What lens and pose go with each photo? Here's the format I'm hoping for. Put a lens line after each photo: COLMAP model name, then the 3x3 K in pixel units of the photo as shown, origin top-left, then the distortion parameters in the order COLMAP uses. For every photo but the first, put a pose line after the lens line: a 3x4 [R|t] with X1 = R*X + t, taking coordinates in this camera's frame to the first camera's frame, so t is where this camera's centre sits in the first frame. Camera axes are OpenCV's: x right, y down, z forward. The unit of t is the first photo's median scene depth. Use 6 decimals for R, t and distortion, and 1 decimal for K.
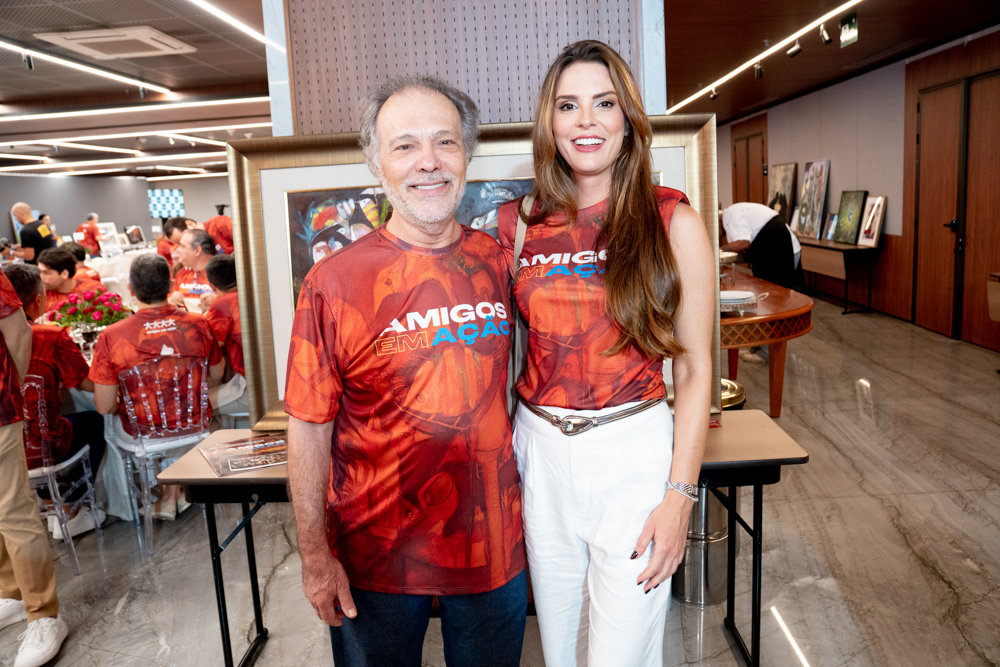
lens RADIAL K [[749.2, 0, 501.0], [0, 749.2, 326.9], [0, 0, 1]] dist [-0.117557, 0.083338]
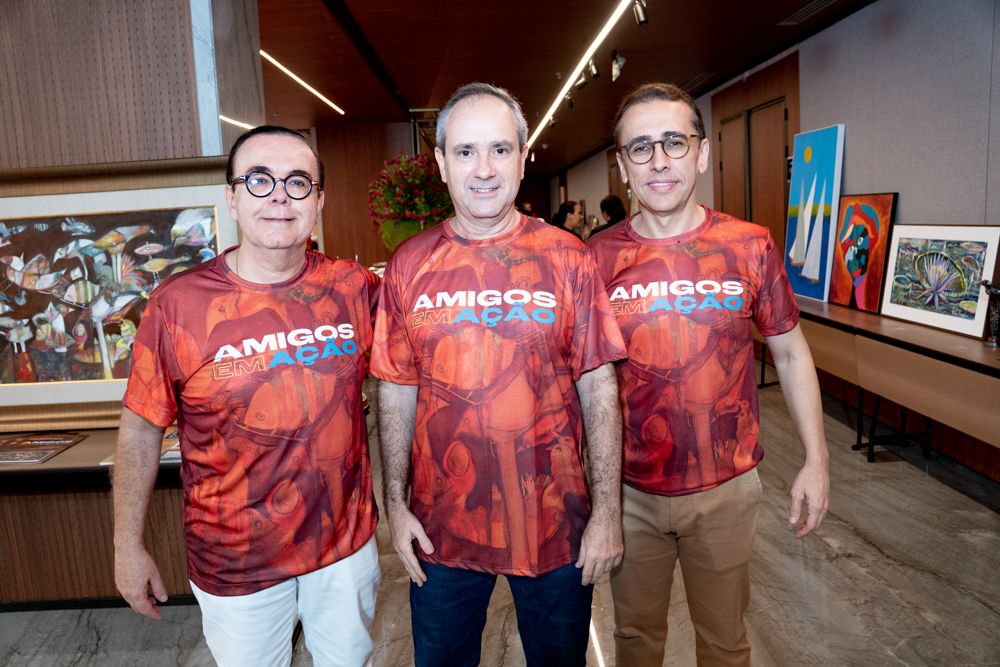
lens RADIAL K [[749.2, 0, 498.3], [0, 749.2, 329.3], [0, 0, 1]] dist [-0.117557, 0.083338]
pose [[0.998226, -0.004776, 0.059353, 0.355230], [0.006337, 0.999638, -0.026136, 0.005887], [-0.059206, 0.026466, 0.997895, -0.083179]]
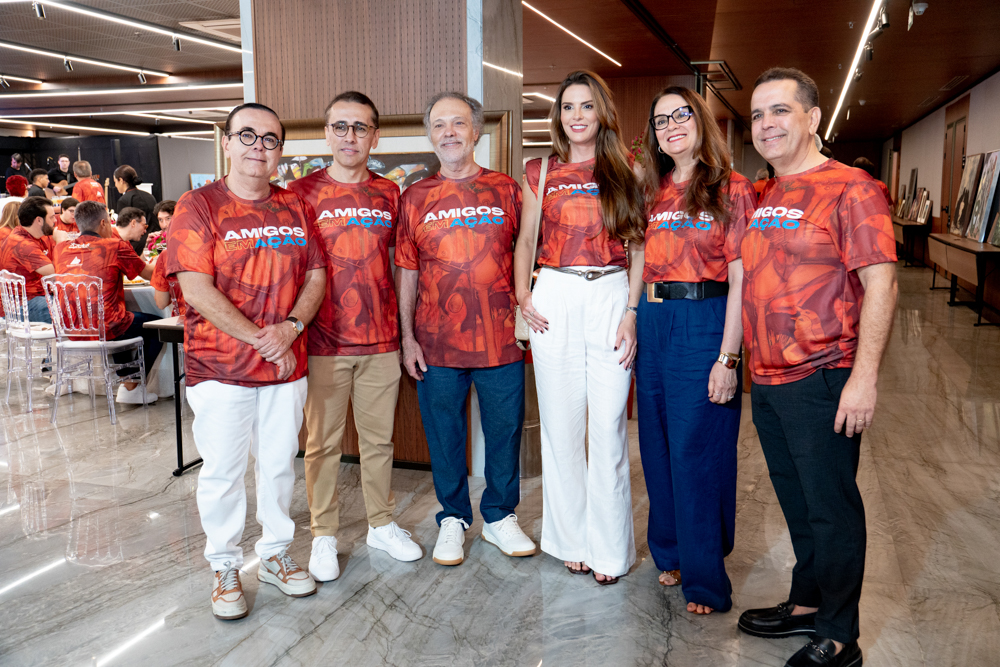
lens RADIAL K [[892.4, 0, 502.0], [0, 892.4, 328.5], [0, 0, 1]] dist [-0.056085, 0.123293]
pose [[0.956658, 0.087738, -0.277683, 0.477192], [-0.090833, 0.995865, 0.001725, 0.076526], [0.276686, 0.023572, 0.960671, -0.389238]]
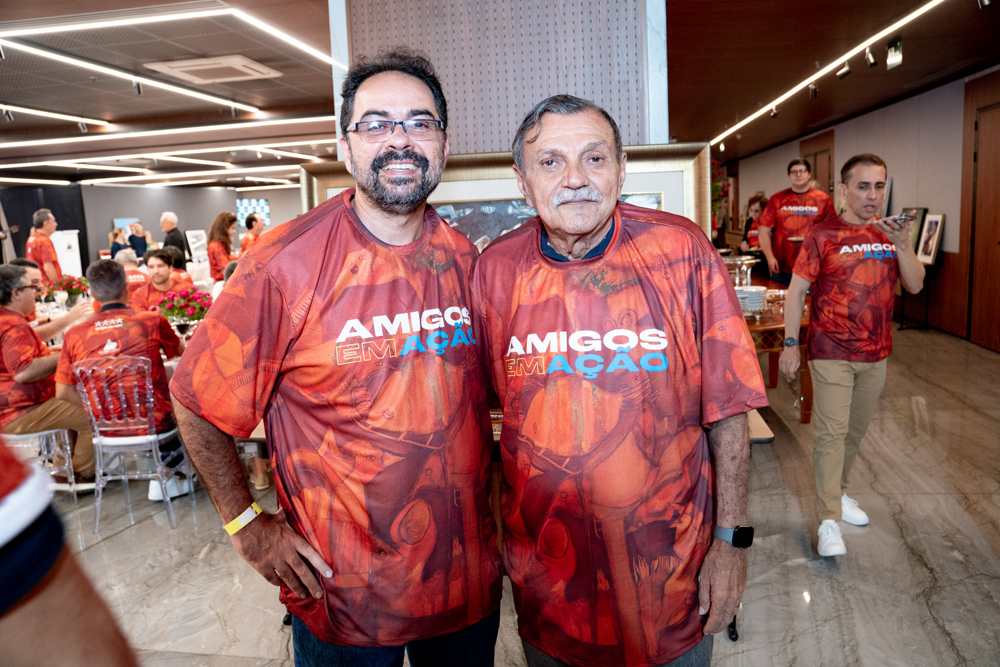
lens RADIAL K [[749.2, 0, 502.1], [0, 749.2, 331.1], [0, 0, 1]] dist [-0.117557, 0.083338]
pose [[0.994683, 0.024161, -0.100114, 0.054048], [-0.025235, 0.999637, -0.009466, 0.015453], [0.099848, 0.011942, 0.994931, -0.110669]]
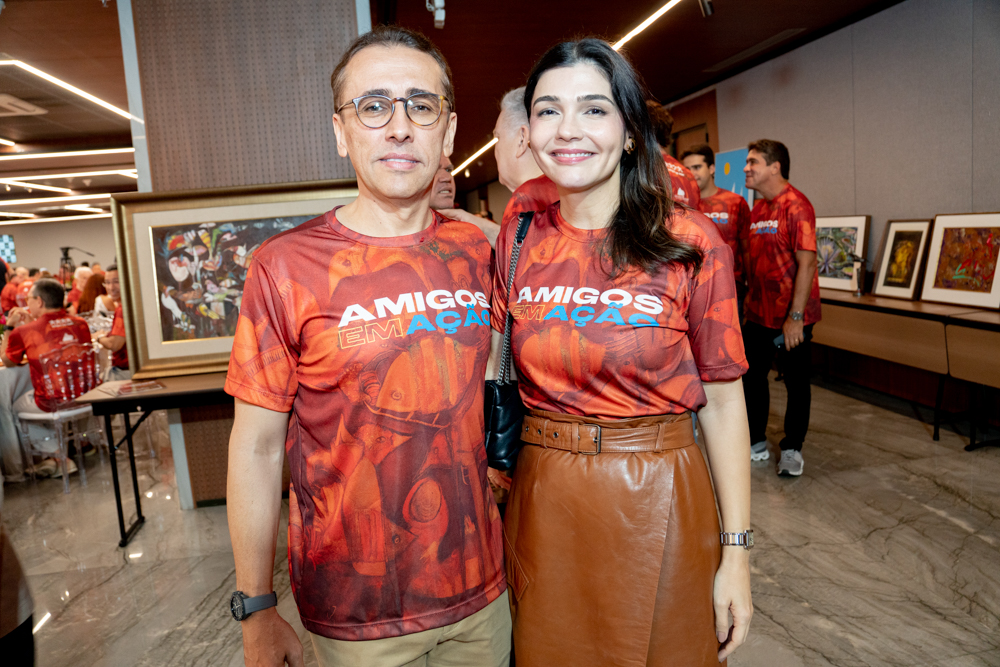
lens RADIAL K [[749.2, 0, 501.9], [0, 749.2, 332.0], [0, 0, 1]] dist [-0.117557, 0.083338]
pose [[0.979281, -0.046024, 0.197206, 0.083435], [0.054638, 0.997765, -0.038458, 0.091706], [-0.194995, 0.048436, 0.979607, -0.429348]]
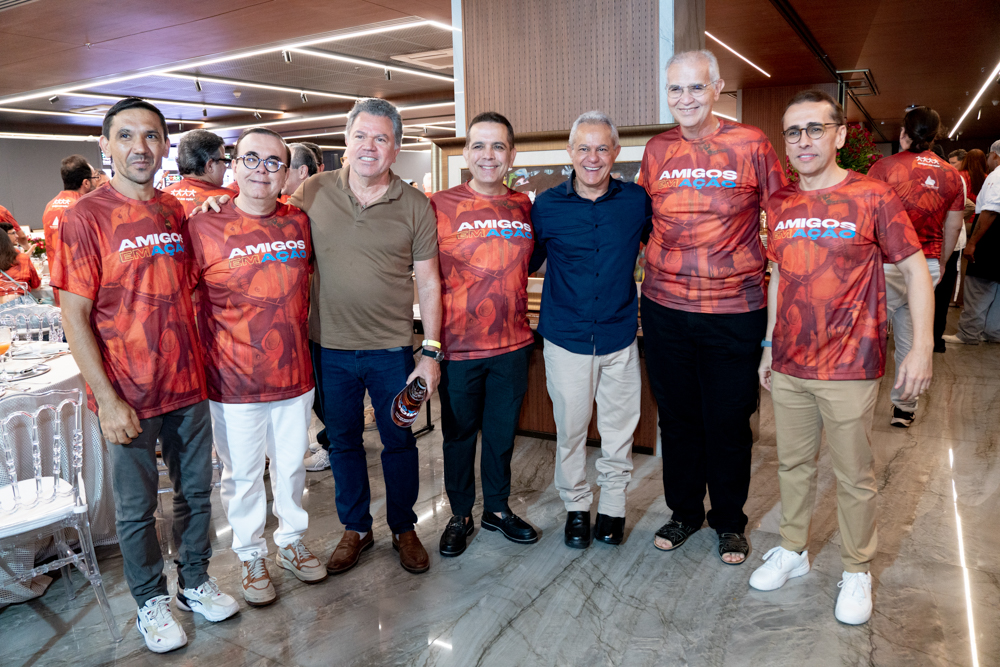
lens RADIAL K [[749.2, 0, 497.6], [0, 749.2, 335.5], [0, 0, 1]] dist [-0.117557, 0.083338]
pose [[0.886225, 0.113035, -0.449253, 0.394892], [-0.095621, 0.993525, 0.061350, 0.057357], [0.453279, -0.011412, 0.891296, -0.335922]]
